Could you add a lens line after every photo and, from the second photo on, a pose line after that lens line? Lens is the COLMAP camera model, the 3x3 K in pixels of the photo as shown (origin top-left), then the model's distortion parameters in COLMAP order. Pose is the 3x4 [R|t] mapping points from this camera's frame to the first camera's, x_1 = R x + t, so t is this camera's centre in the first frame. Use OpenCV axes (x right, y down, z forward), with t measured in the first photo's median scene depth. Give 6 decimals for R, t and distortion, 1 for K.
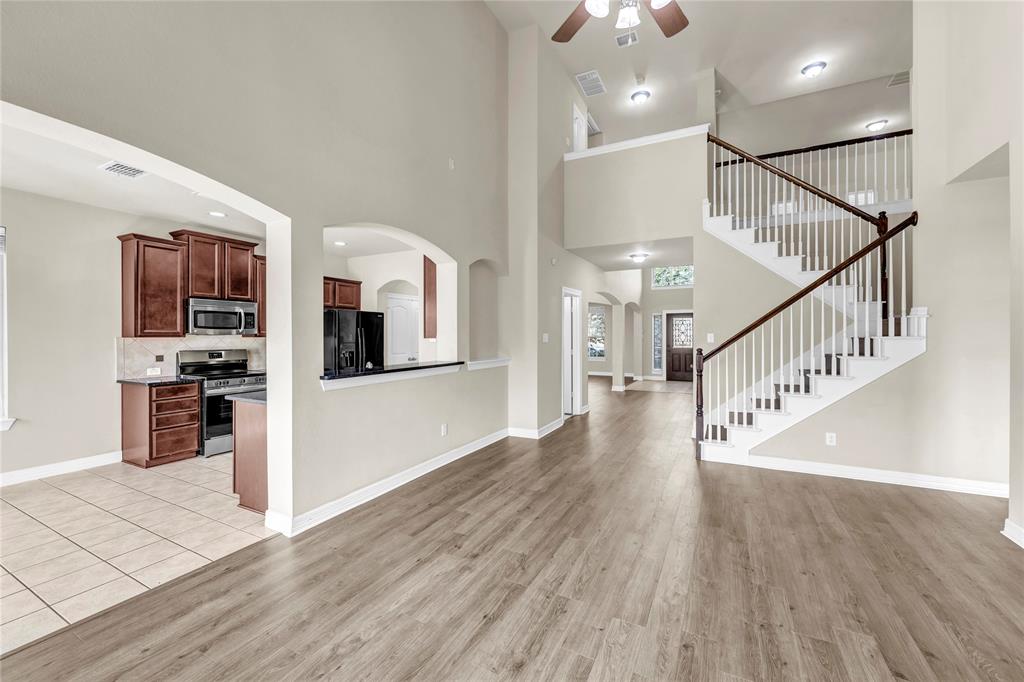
lens RADIAL K [[402.9, 0, 516.1], [0, 402.9, 336.0], [0, 0, 1]] dist [0.001060, 0.000170]
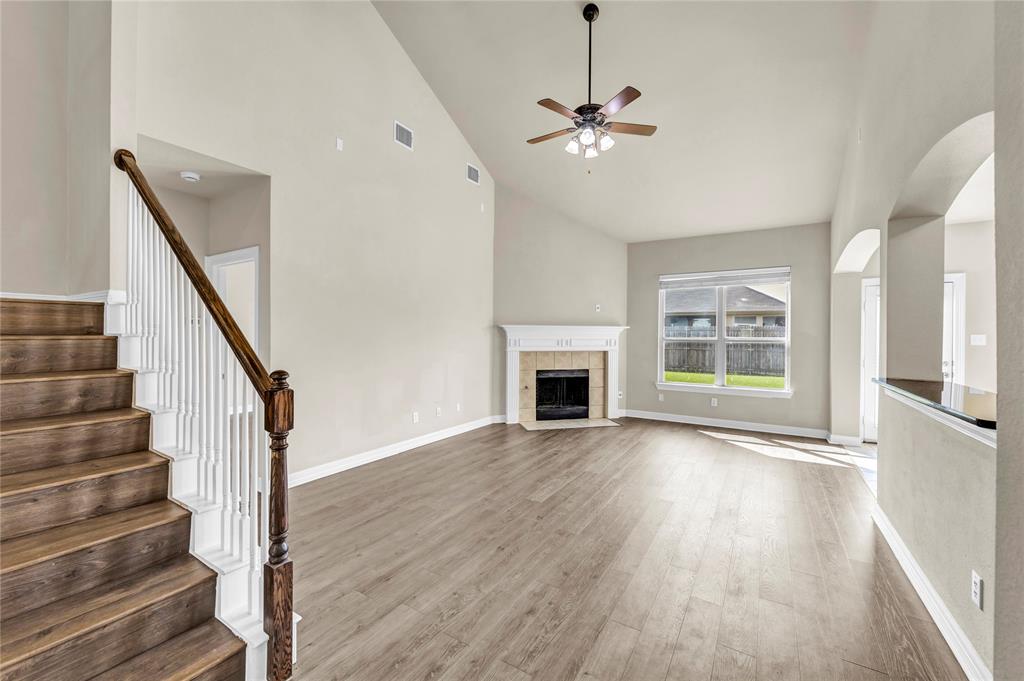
lens RADIAL K [[404.2, 0, 510.5], [0, 404.2, 335.7], [0, 0, 1]] dist [-0.000922, -0.000094]
pose [[-0.995744, -0.006228, 0.091948, 0.258584], [-0.005411, 0.999944, 0.009135, -0.006360], [-0.092000, 0.008598, -0.995722, 1.560260]]
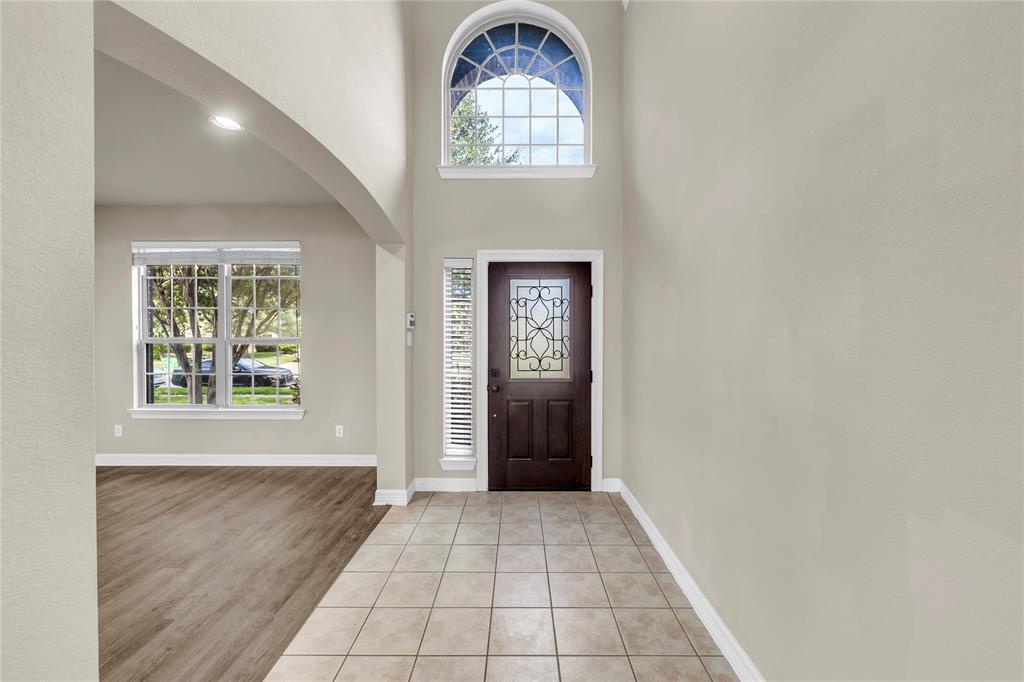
lens RADIAL K [[408.2, 0, 520.8], [0, 408.2, 337.9], [0, 0, 1]] dist [-0.000777, -0.000090]
pose [[0.889332, -0.000947, 0.457262, 0.825965], [-0.000534, 0.999995, 0.003109, -0.005784], [-0.457262, -0.003009, 0.889327, 2.319304]]
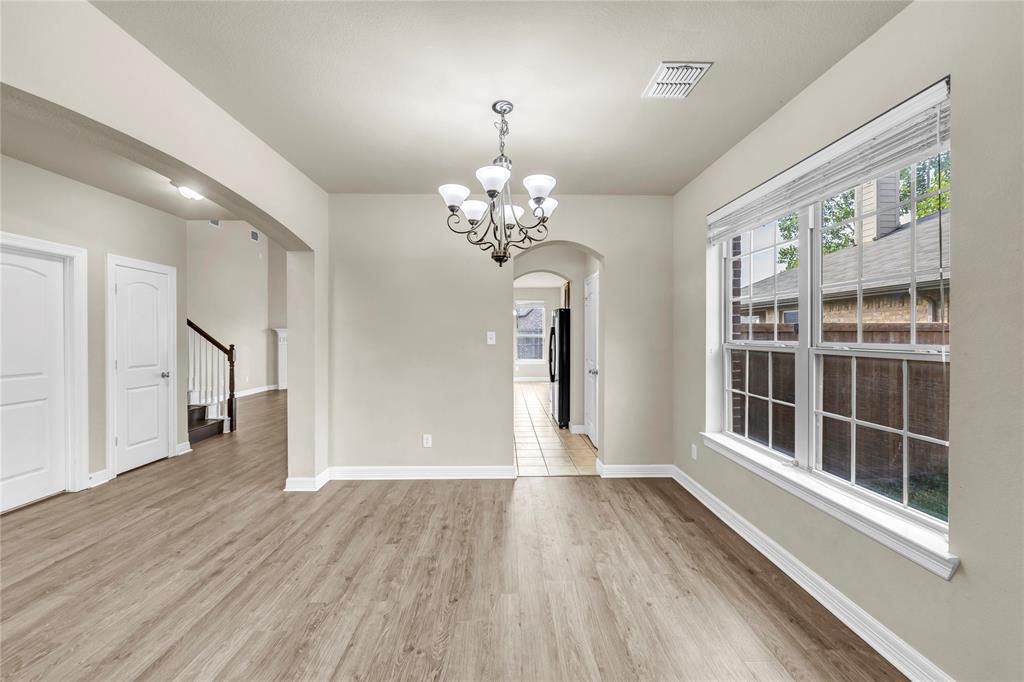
lens RADIAL K [[408.2, 0, 520.8], [0, 408.2, 337.9], [0, 0, 1]] dist [-0.000777, -0.000090]
pose [[-0.872631, 0.003512, -0.488368, 0.341292], [-0.002422, 0.999931, 0.011519, -0.008337], [0.488375, 0.011235, -0.872562, 3.015028]]
